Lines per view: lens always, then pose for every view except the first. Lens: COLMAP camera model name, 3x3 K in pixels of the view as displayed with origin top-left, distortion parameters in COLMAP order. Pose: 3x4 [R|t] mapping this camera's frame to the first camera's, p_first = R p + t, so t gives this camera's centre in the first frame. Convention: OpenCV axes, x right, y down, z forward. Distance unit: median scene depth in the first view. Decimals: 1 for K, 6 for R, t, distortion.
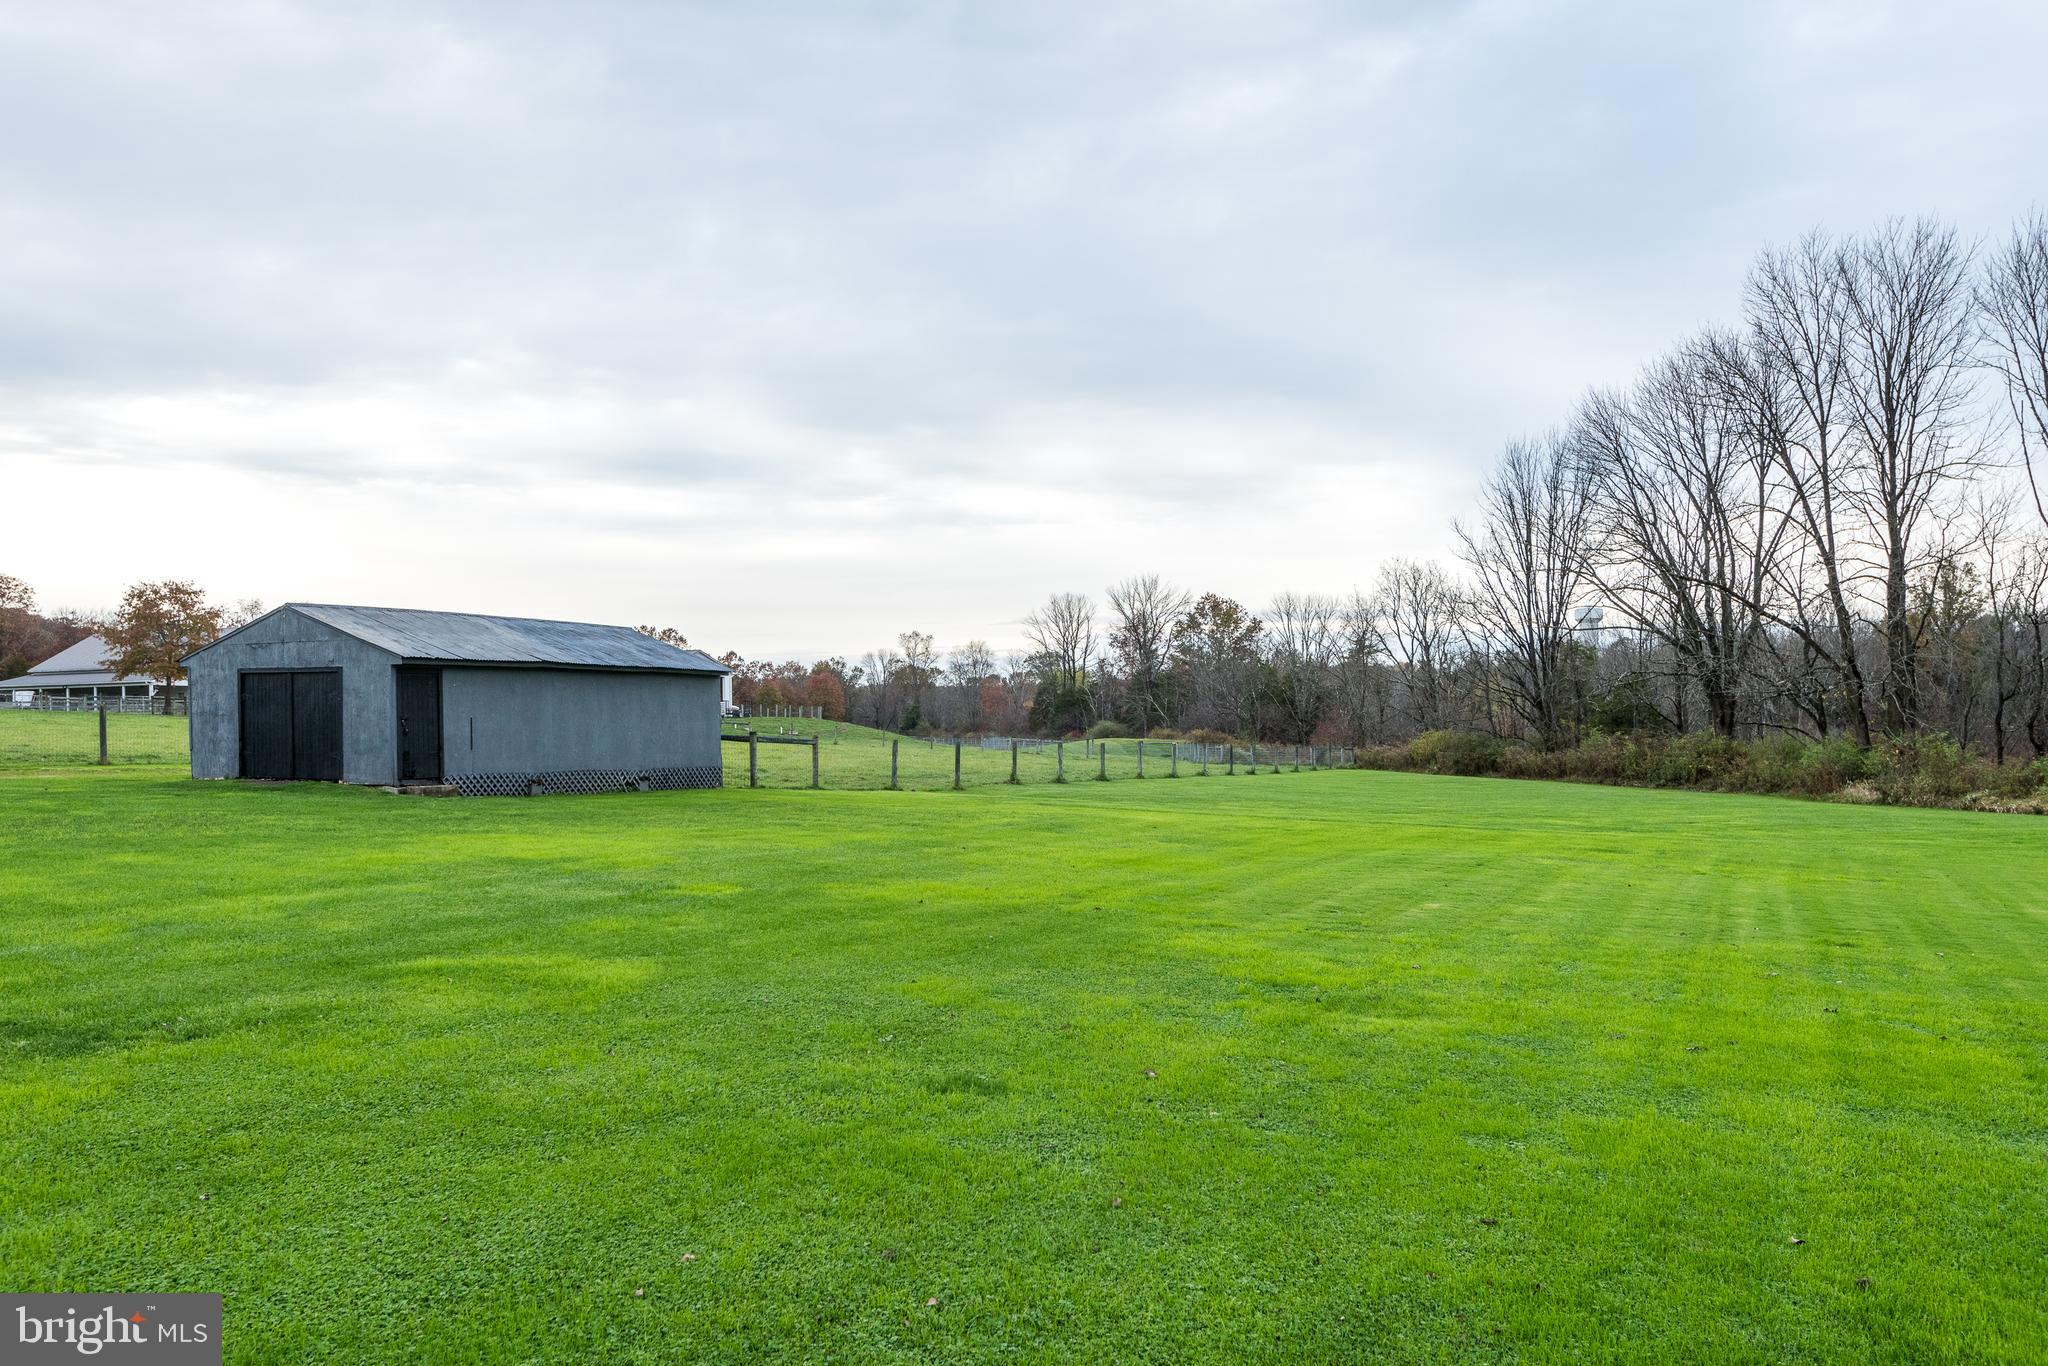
lens RADIAL K [[1512.4, 0, 1012.3], [0, 1512.4, 722.5], [0, 0, 1]] dist [0.053671, -0.036139]
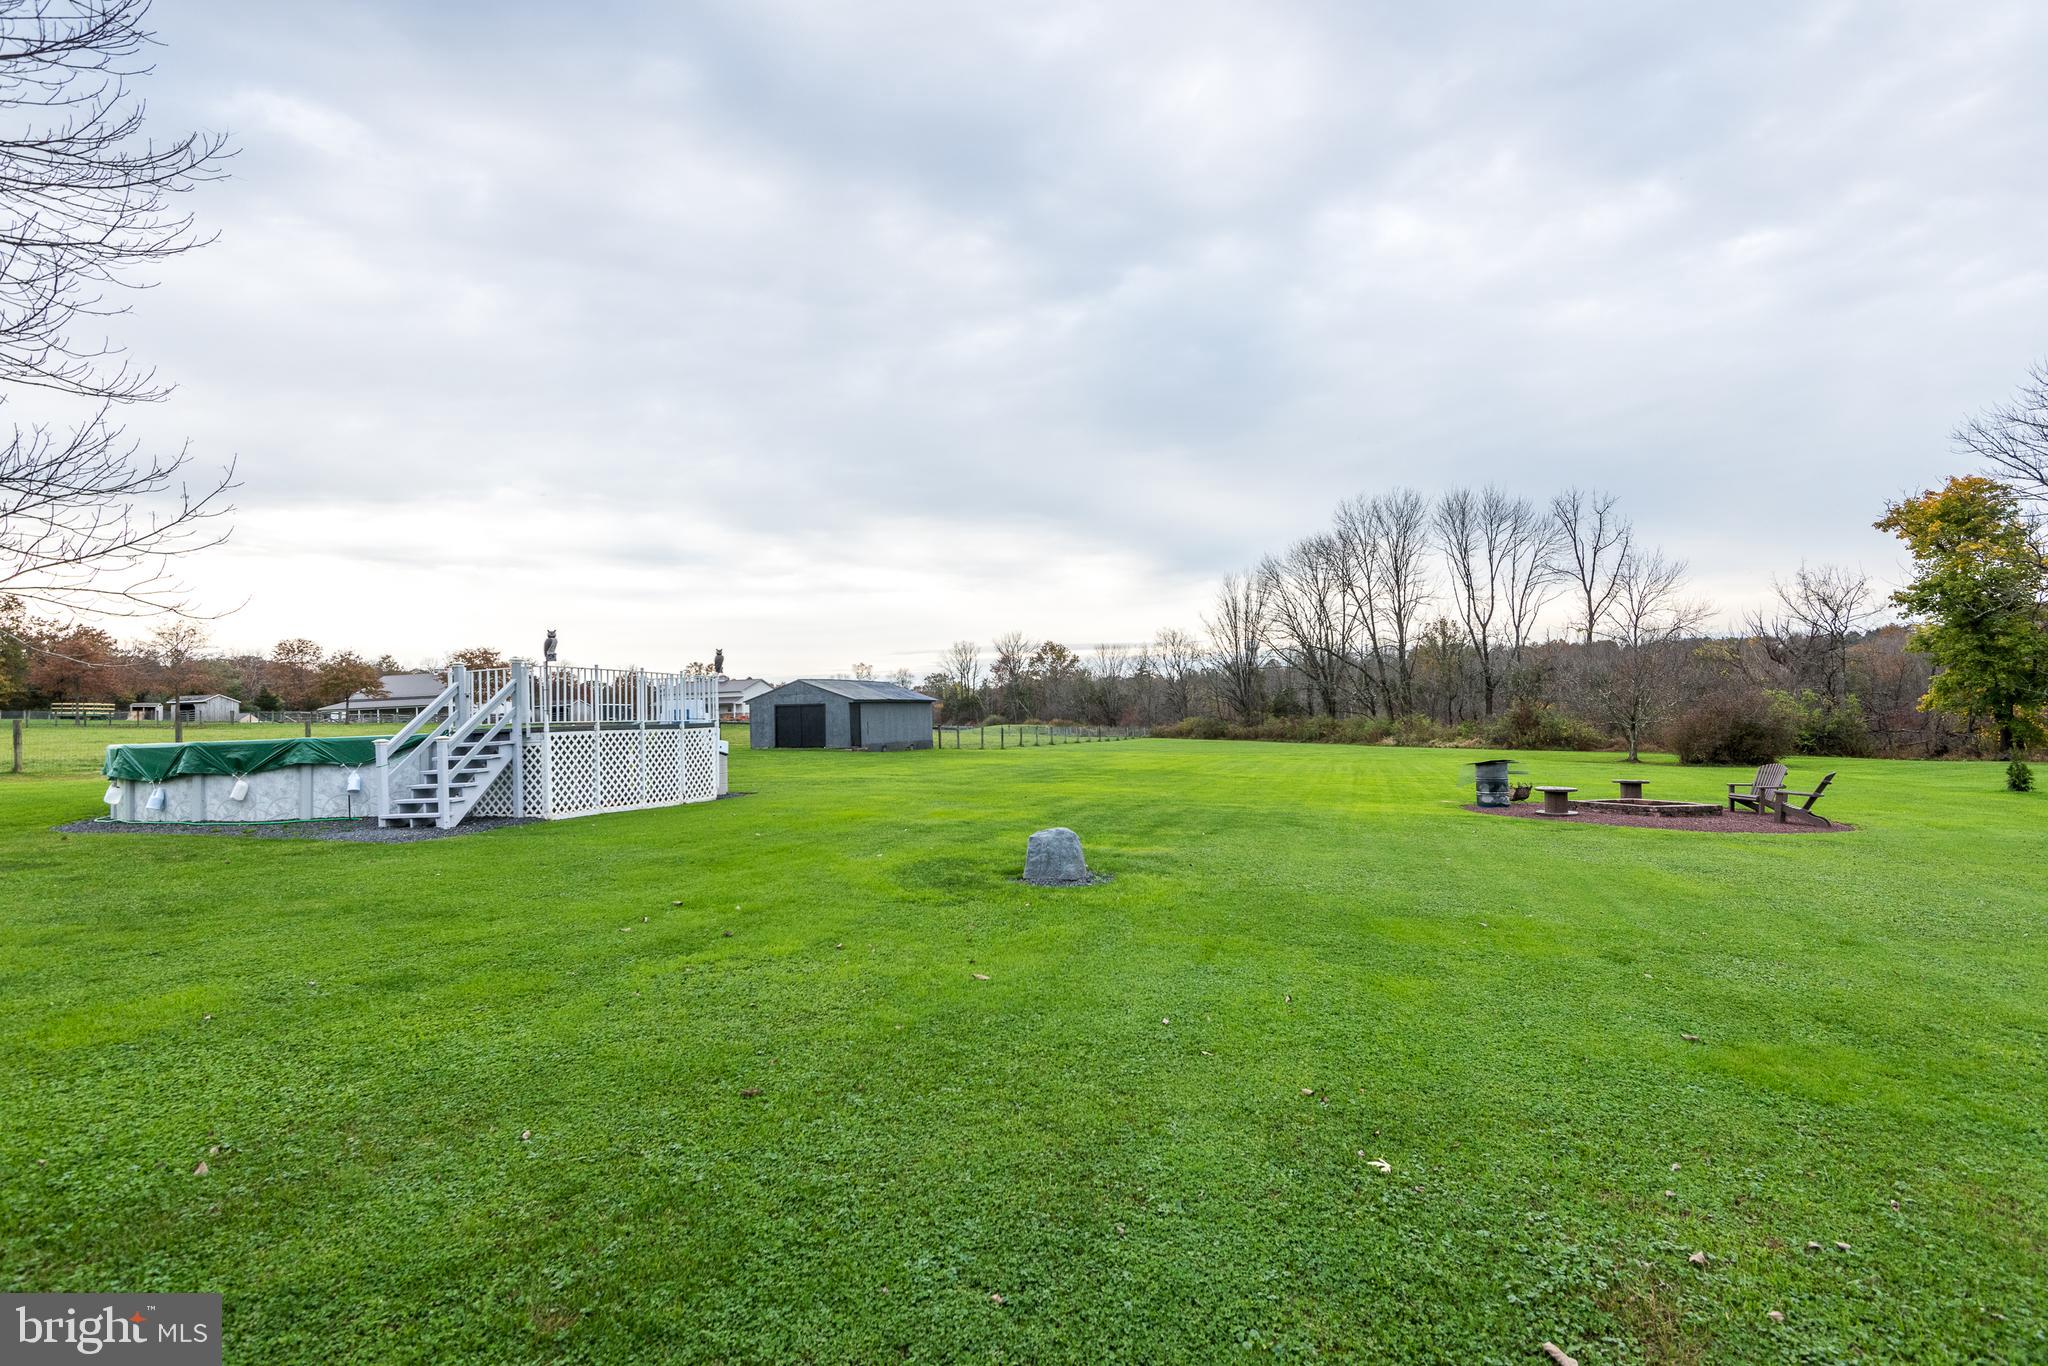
lens RADIAL K [[924.5, 0, 986.2], [0, 924.5, 688.2], [0, 0, 1]] dist [-0.003409, -0.003925]
pose [[0.996443, -0.017112, 0.082516, -0.105083], [0.019493, 0.999414, -0.028139, -0.004565], [-0.081986, 0.029648, 0.996192, -0.217108]]
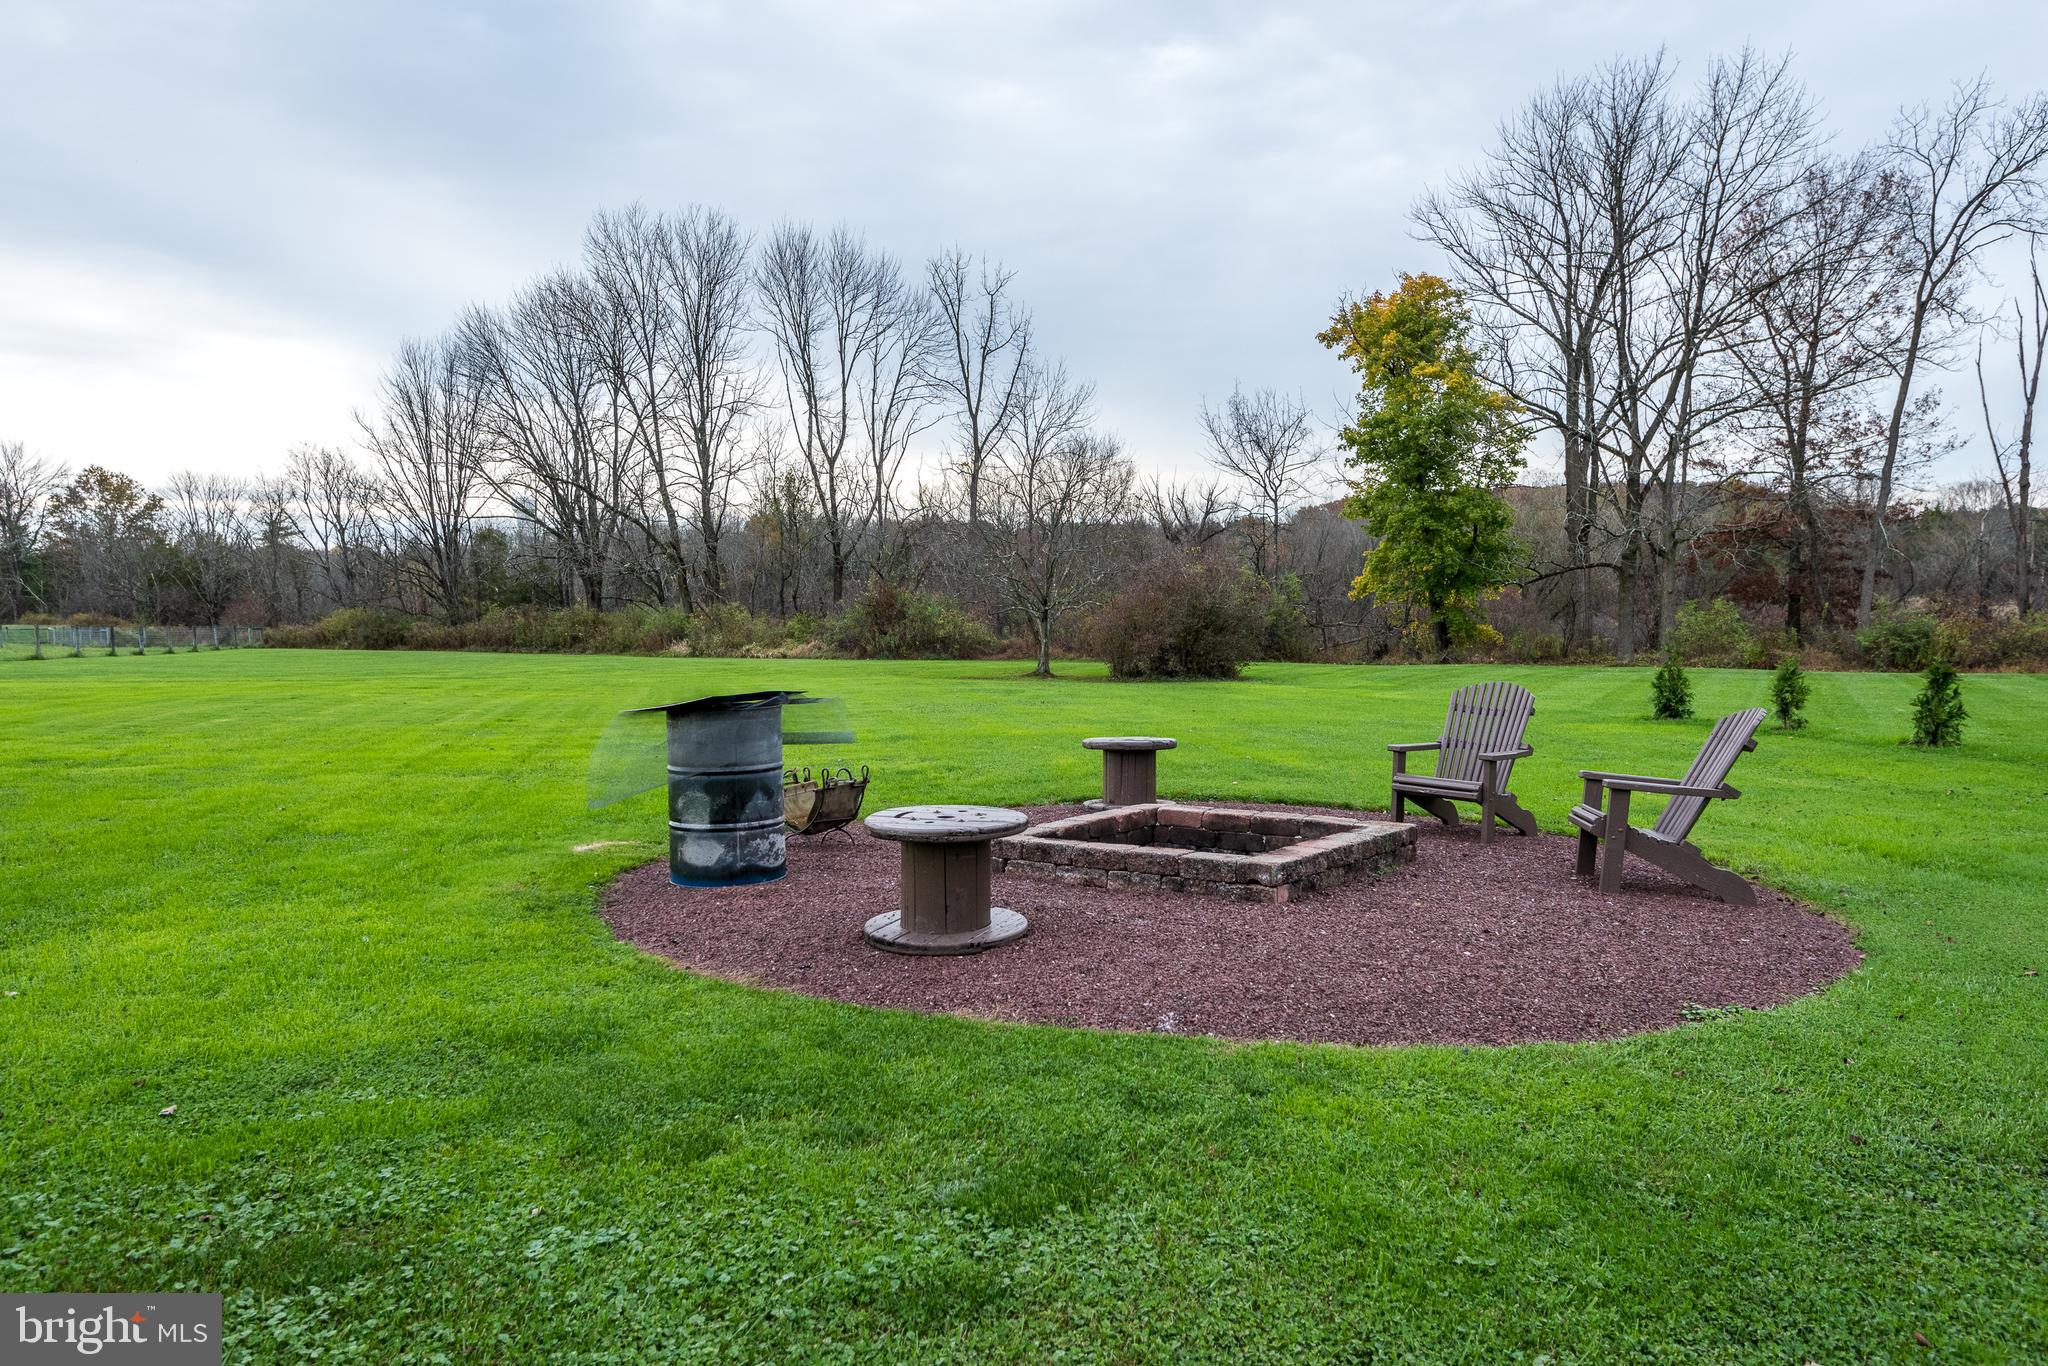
lens RADIAL K [[1390.8, 0, 1022.9], [0, 1390.8, 679.0], [0, 0, 1]] dist [0.040654, -0.019714]
pose [[0.762324, -0.047003, 0.645486, 0.004288], [0.012618, 0.998249, 0.057789, 0.004121], [-0.647072, -0.035909, 0.761582, -0.066518]]
